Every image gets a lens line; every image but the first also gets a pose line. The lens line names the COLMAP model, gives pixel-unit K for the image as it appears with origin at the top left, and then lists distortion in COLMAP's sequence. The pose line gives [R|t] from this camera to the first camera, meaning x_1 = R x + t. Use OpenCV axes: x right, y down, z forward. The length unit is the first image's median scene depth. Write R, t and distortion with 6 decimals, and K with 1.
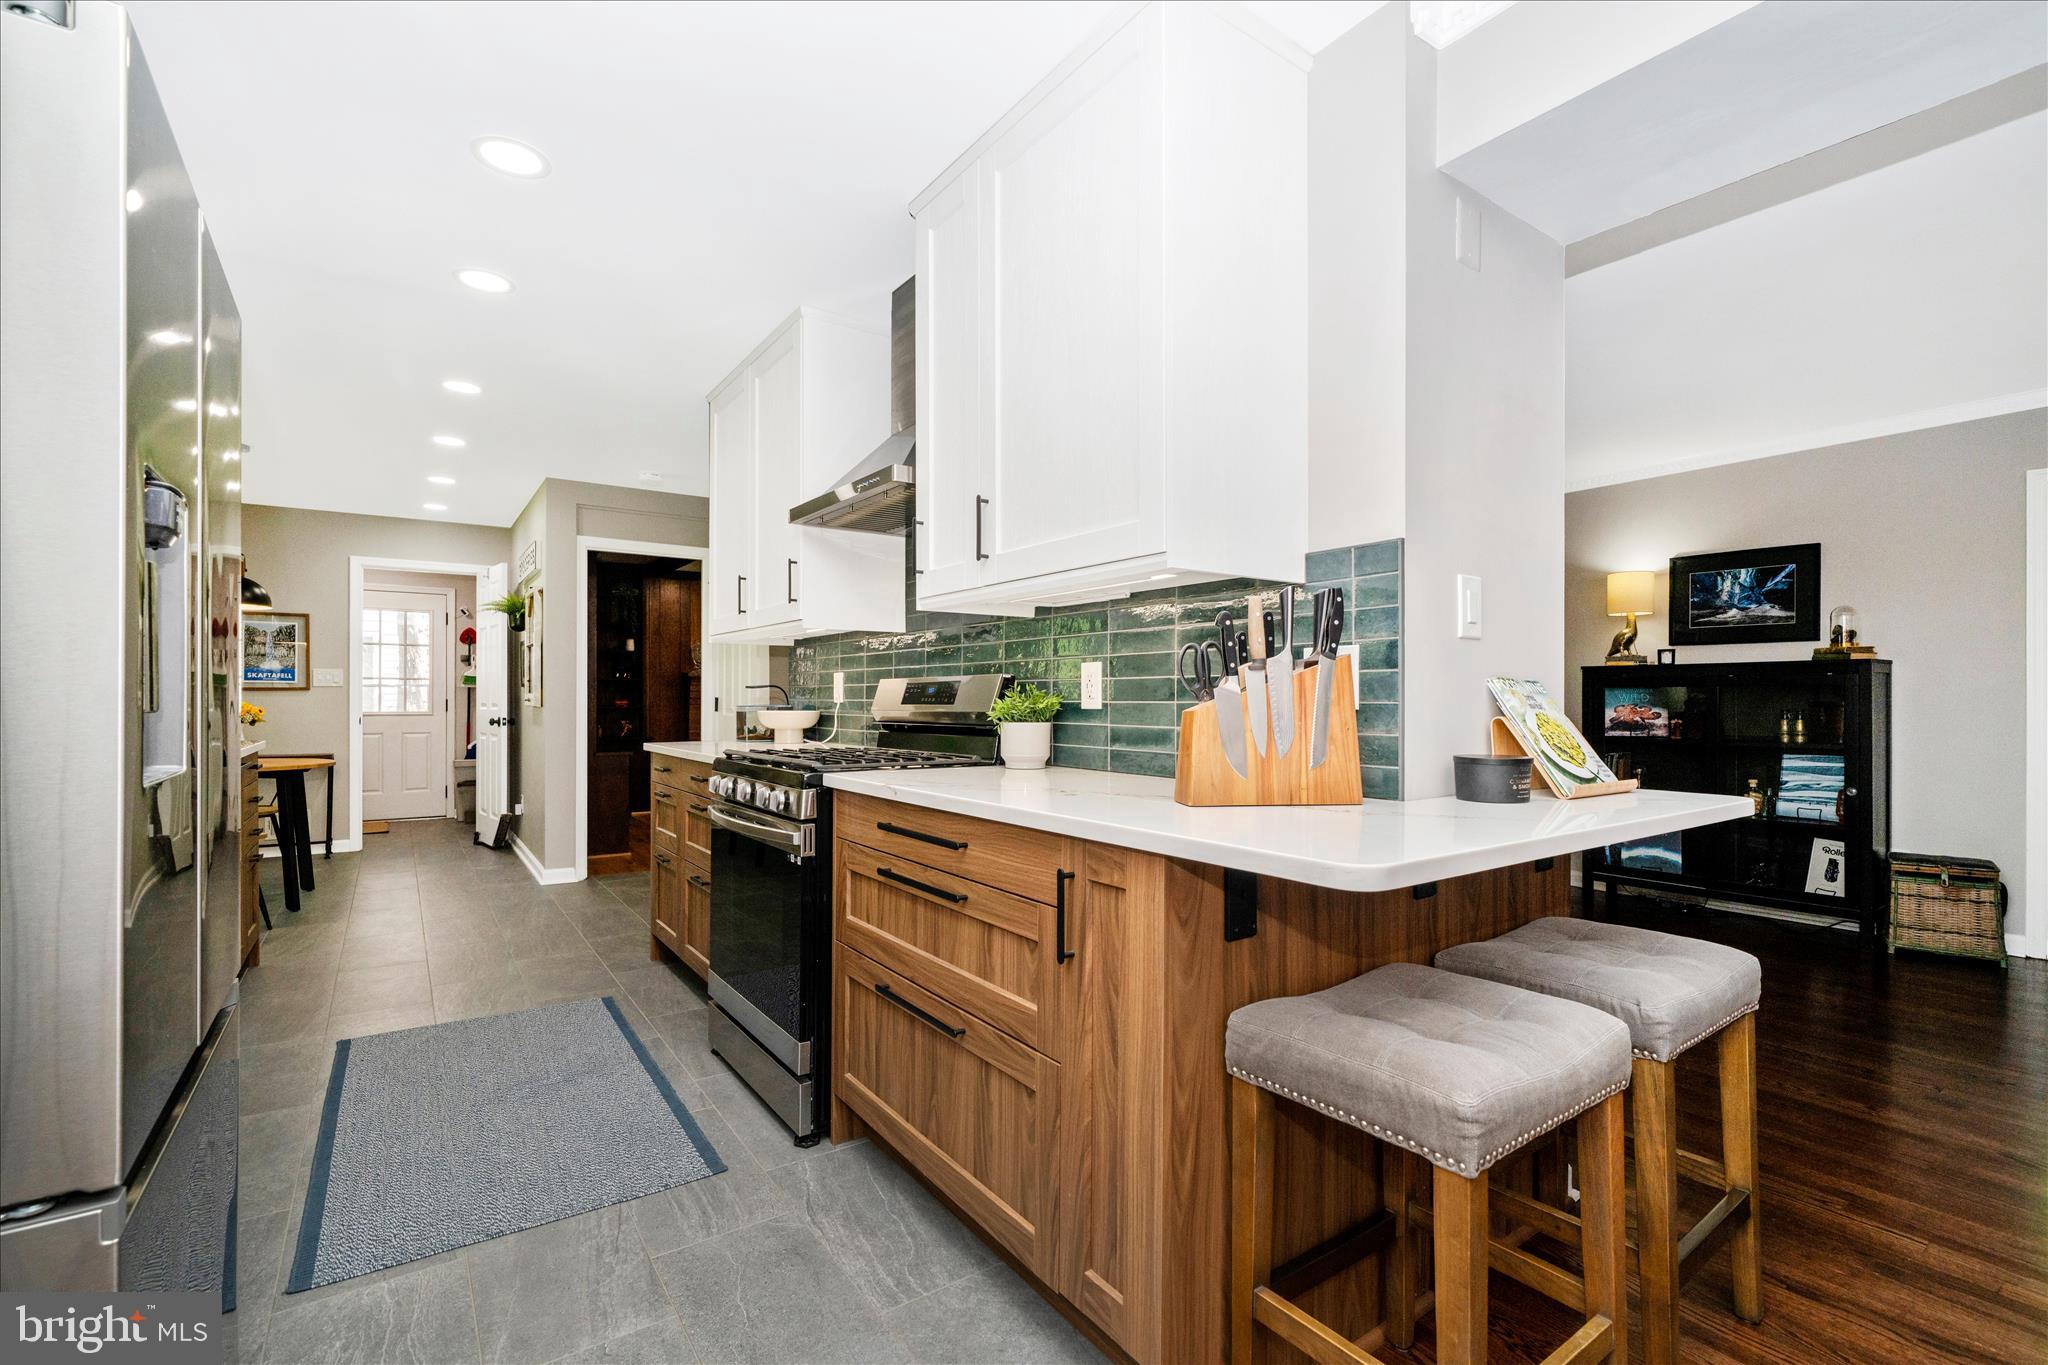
lens RADIAL K [[896.8, 0, 1009.5], [0, 896.8, 703.8], [0, 0, 1]] dist [-0.001847, -0.000182]
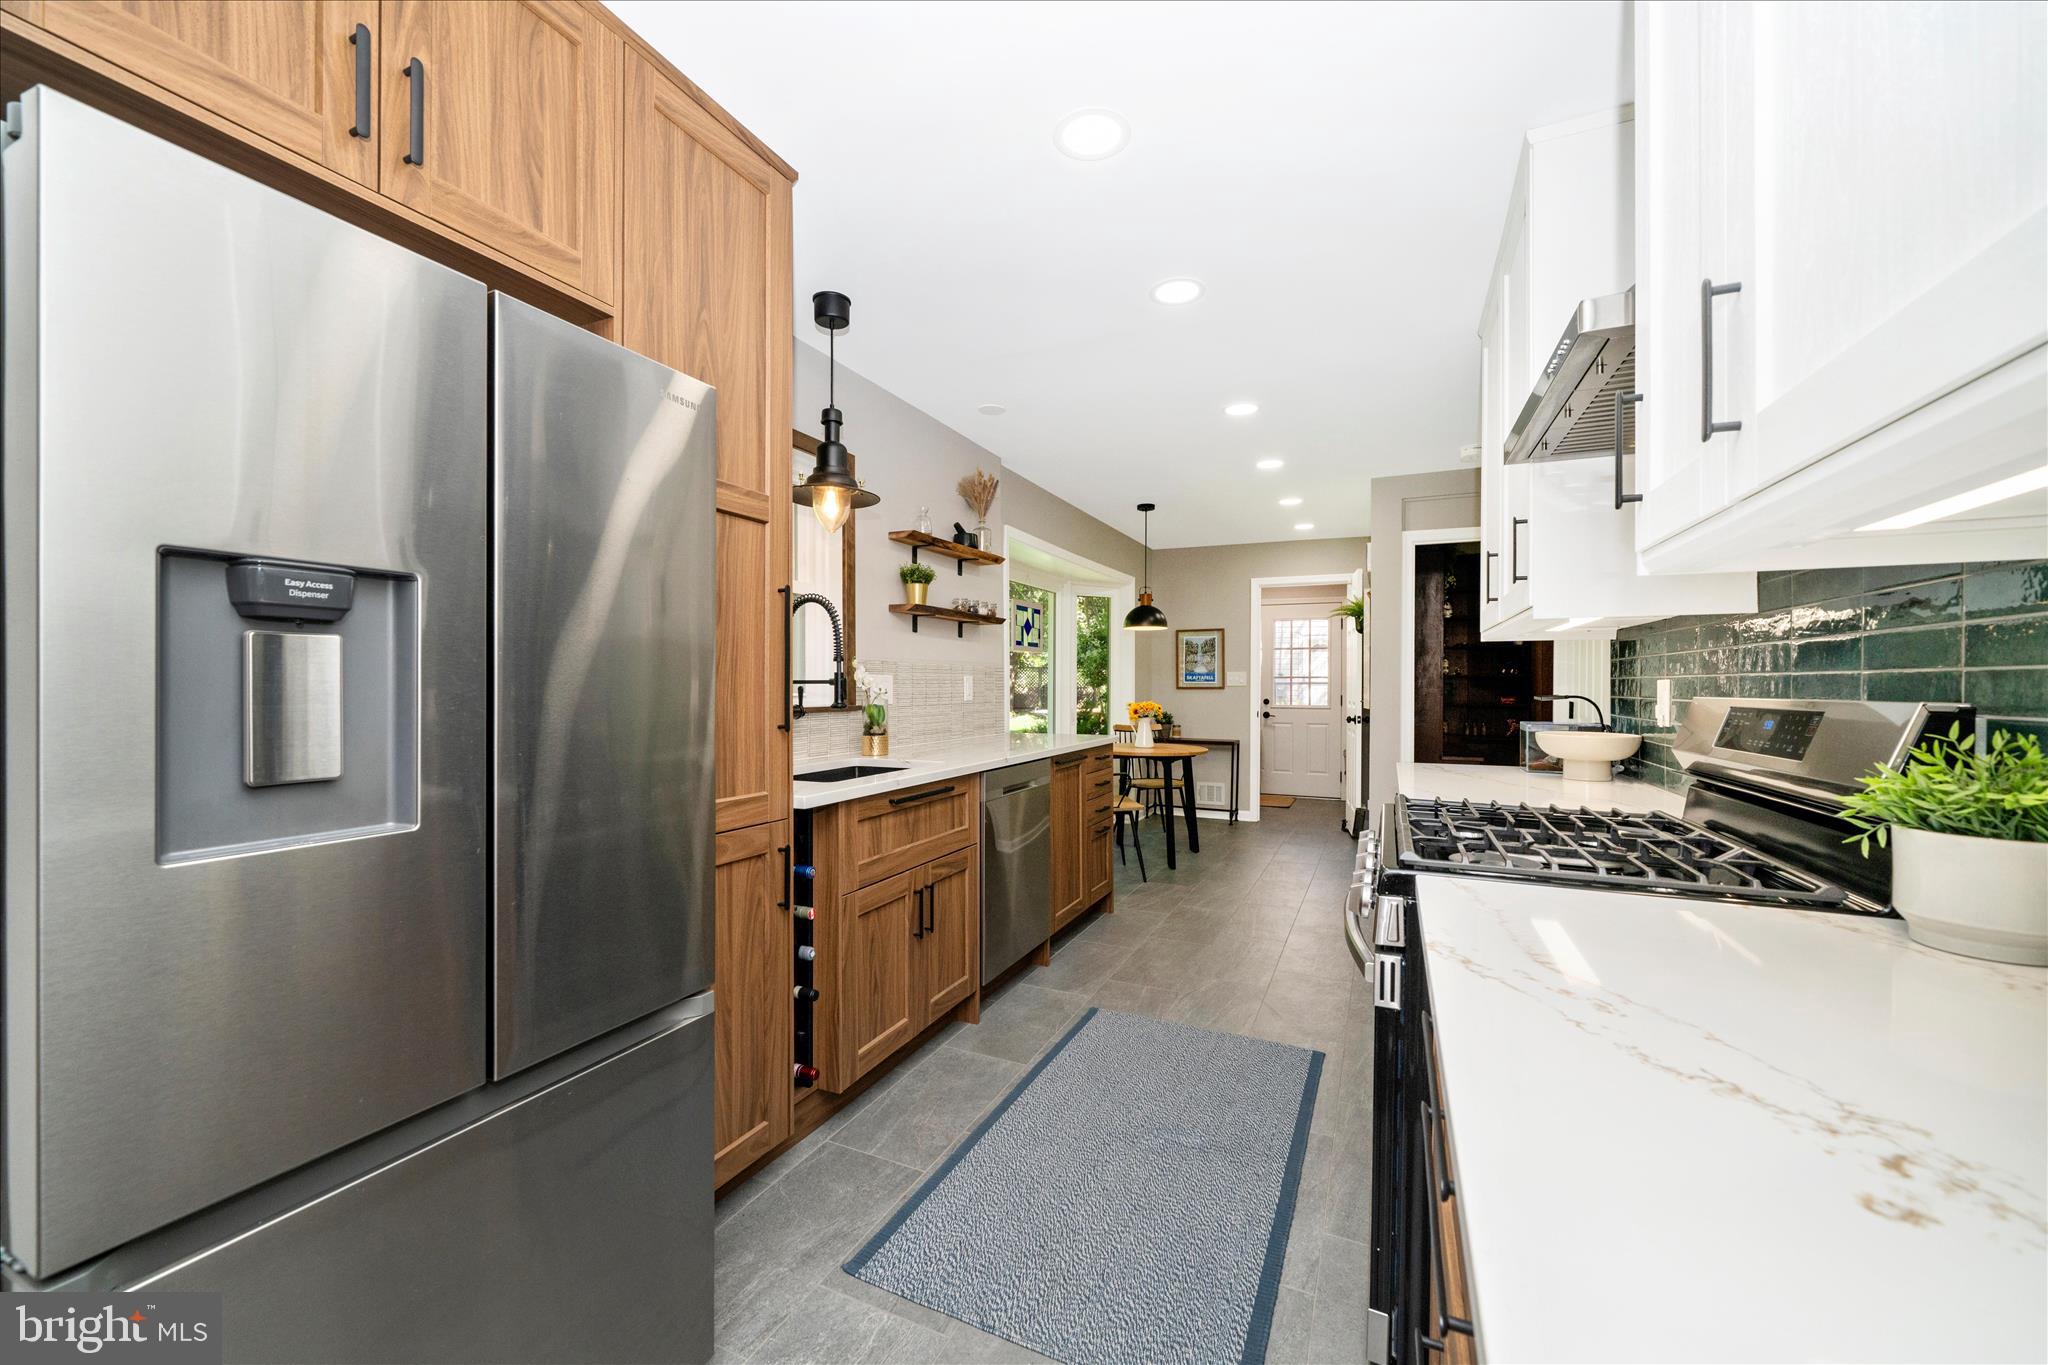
lens RADIAL K [[797.0, 0, 1030.8], [0, 797.0, 688.7], [0, 0, 1]] dist [-0.000727, -0.000019]
pose [[0.511177, 0.005322, -0.859459, 0.065189], [-0.006578, 0.999976, 0.002280, -0.025352], [0.859451, 0.004488, 0.511199, 0.300740]]
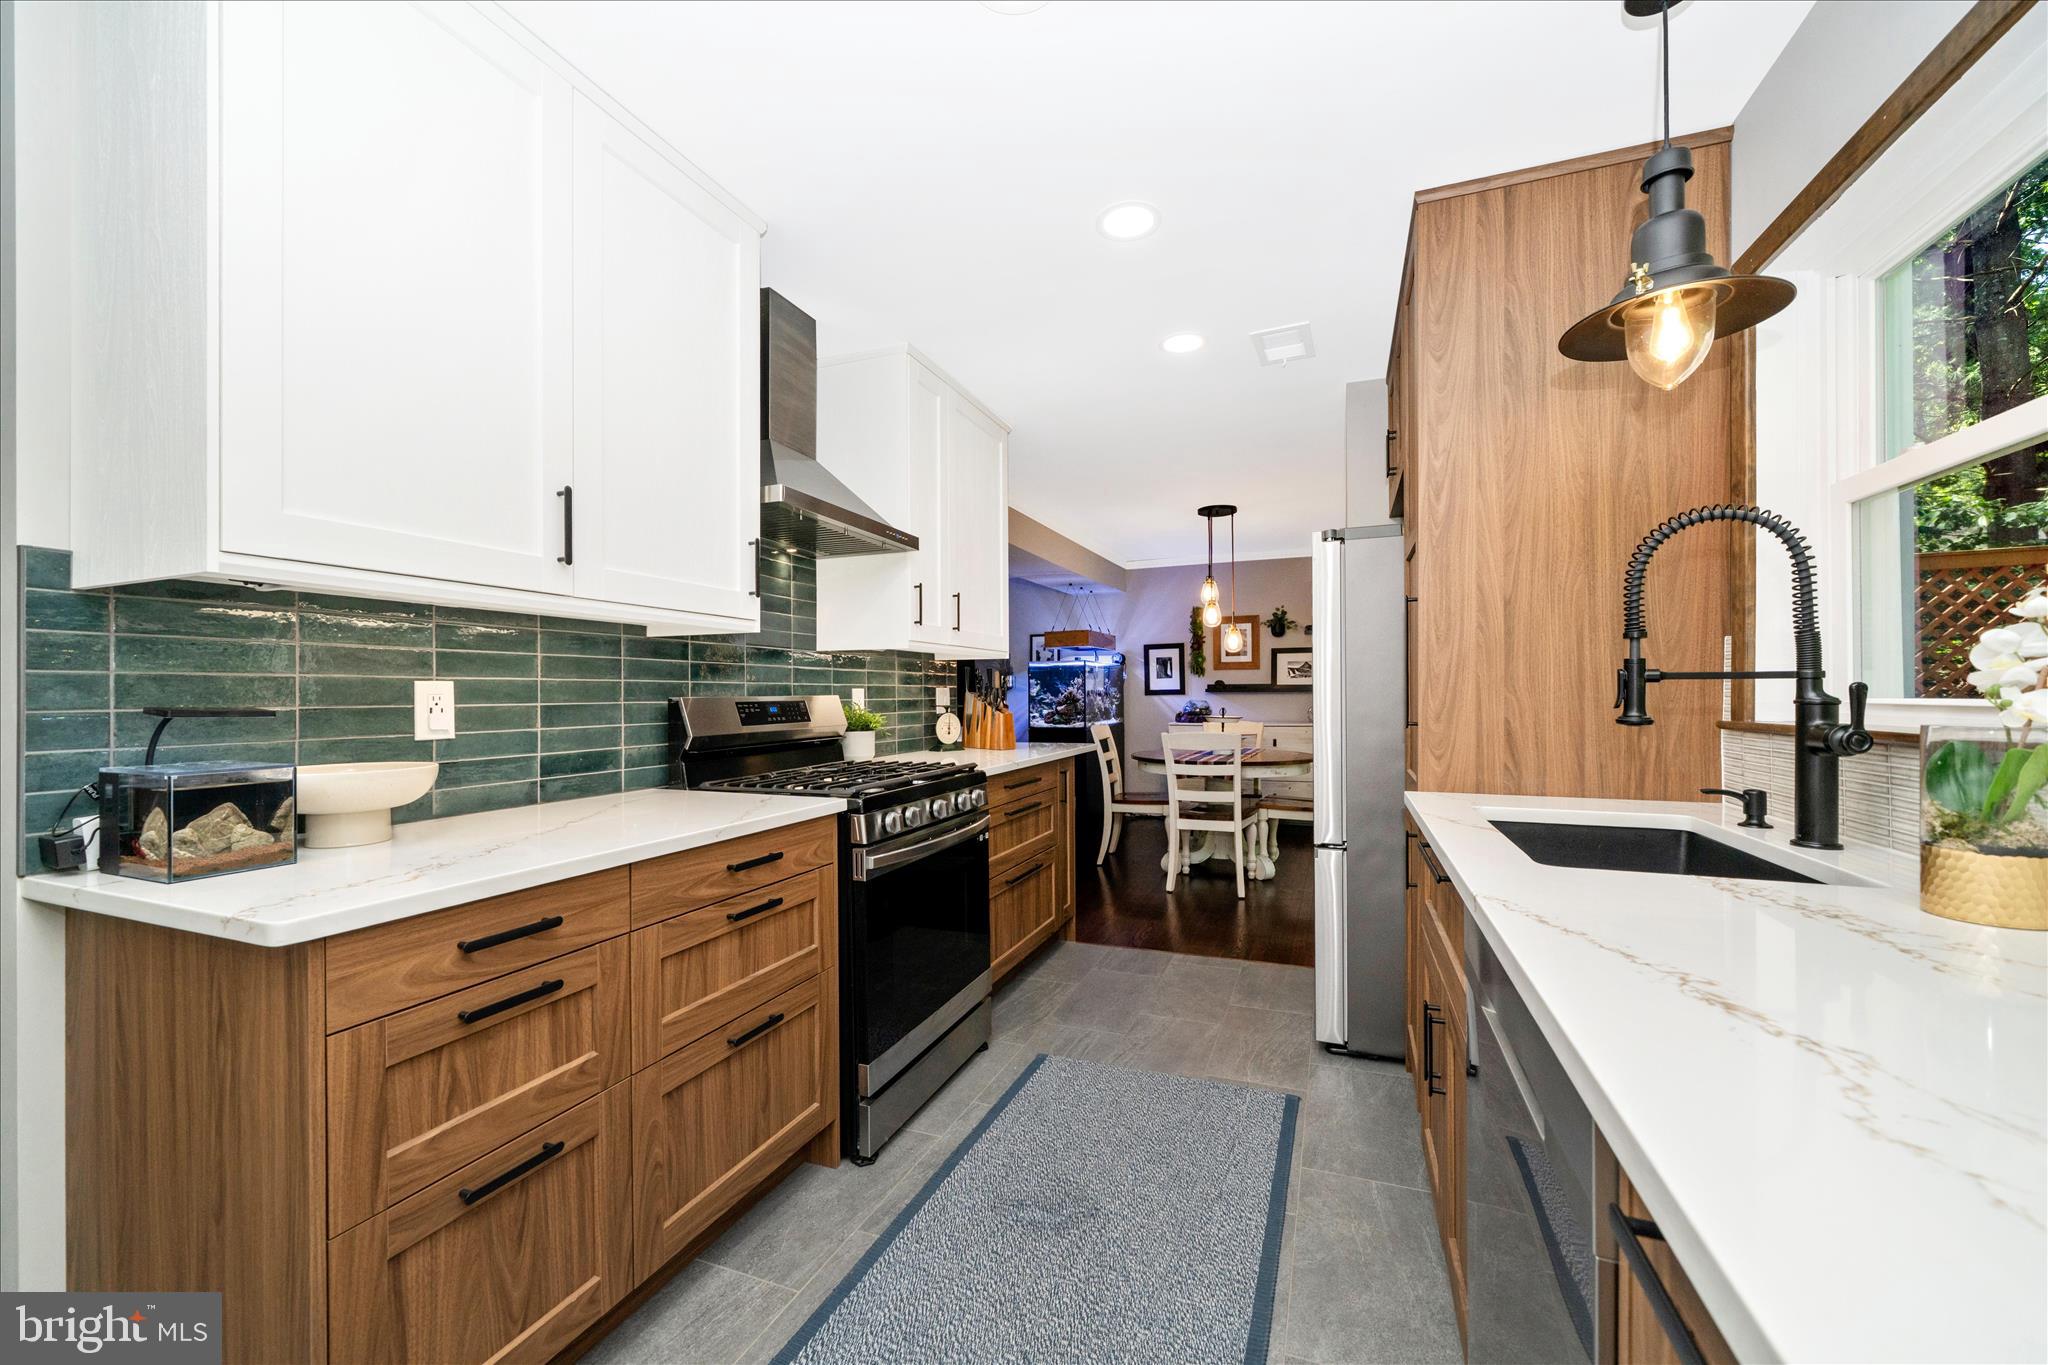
lens RADIAL K [[797.0, 0, 1030.8], [0, 797.0, 688.7], [0, 0, 1]] dist [-0.000727, -0.000019]
pose [[-0.560990, 0.006783, 0.827795, -0.732683], [0.009061, 0.999957, -0.002053, -0.025207], [-0.827773, 0.006349, -0.561027, 0.932281]]
